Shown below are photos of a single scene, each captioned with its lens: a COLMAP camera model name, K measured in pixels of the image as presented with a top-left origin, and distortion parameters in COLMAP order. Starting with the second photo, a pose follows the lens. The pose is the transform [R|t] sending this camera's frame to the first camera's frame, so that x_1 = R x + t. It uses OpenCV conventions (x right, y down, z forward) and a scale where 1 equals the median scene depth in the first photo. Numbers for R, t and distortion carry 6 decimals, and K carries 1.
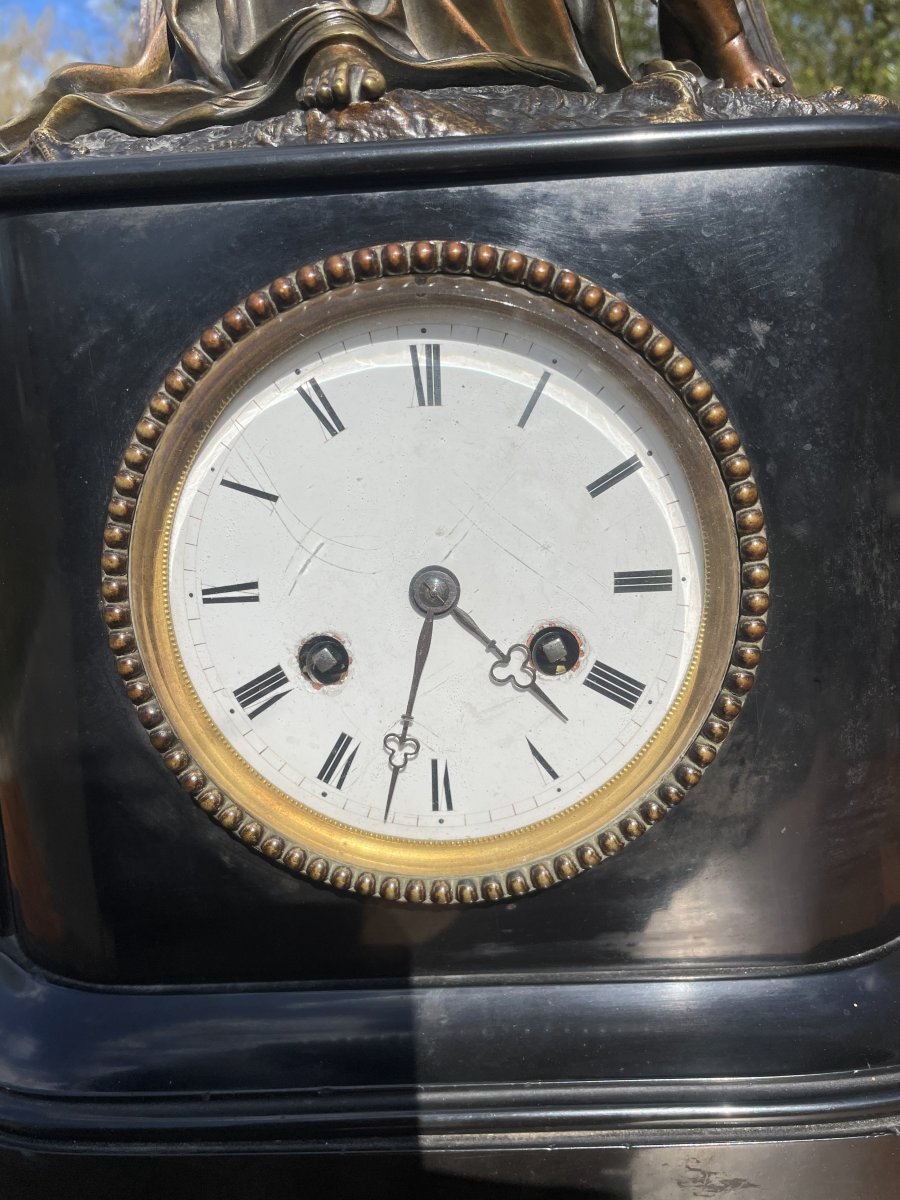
lens RADIAL K [[932.0, 0, 431.2], [0, 932.0, 590.0], [0, 0, 1]] dist [0.078918, -0.106816]
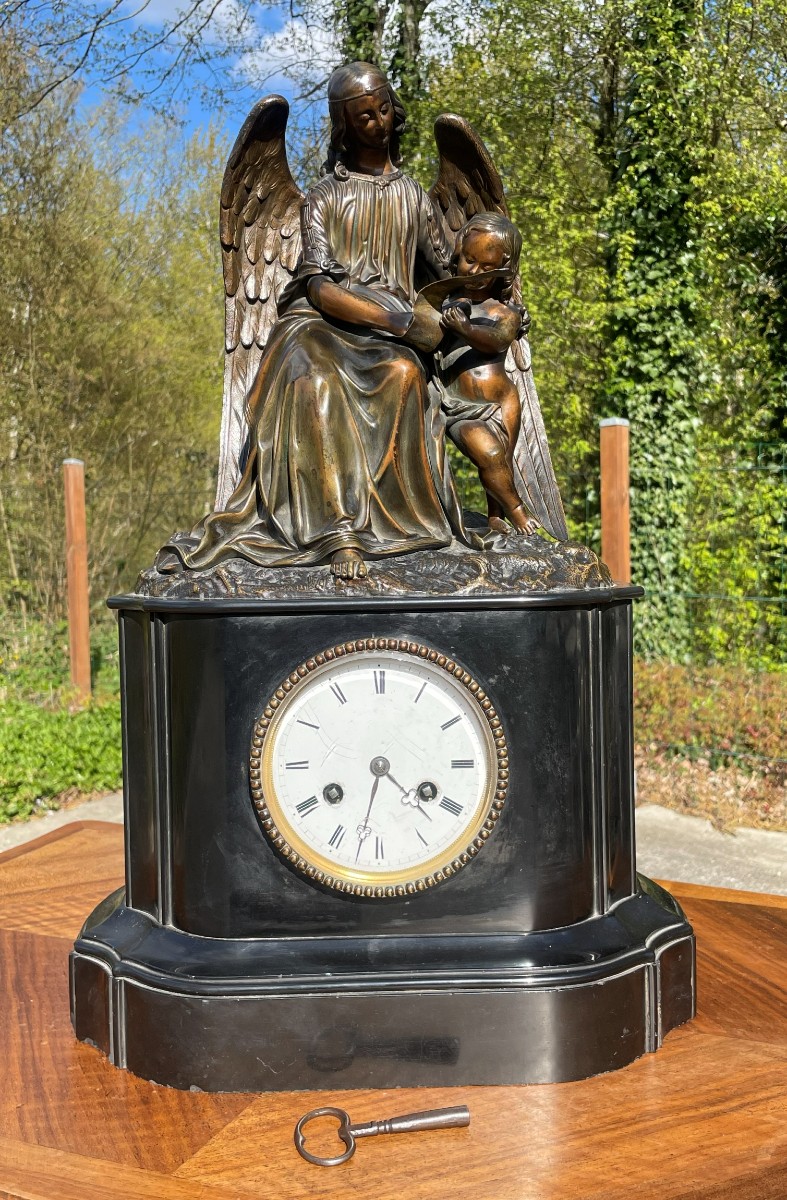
lens RADIAL K [[1217.2, 0, 390.1], [0, 1217.2, 554.1], [0, 0, 1]] dist [0.102281, -0.128785]
pose [[0.997475, 0.032873, 0.062946, -0.191756], [-0.024876, 0.991990, -0.123845, -0.156987], [-0.066513, 0.121967, 0.990303, -2.289003]]
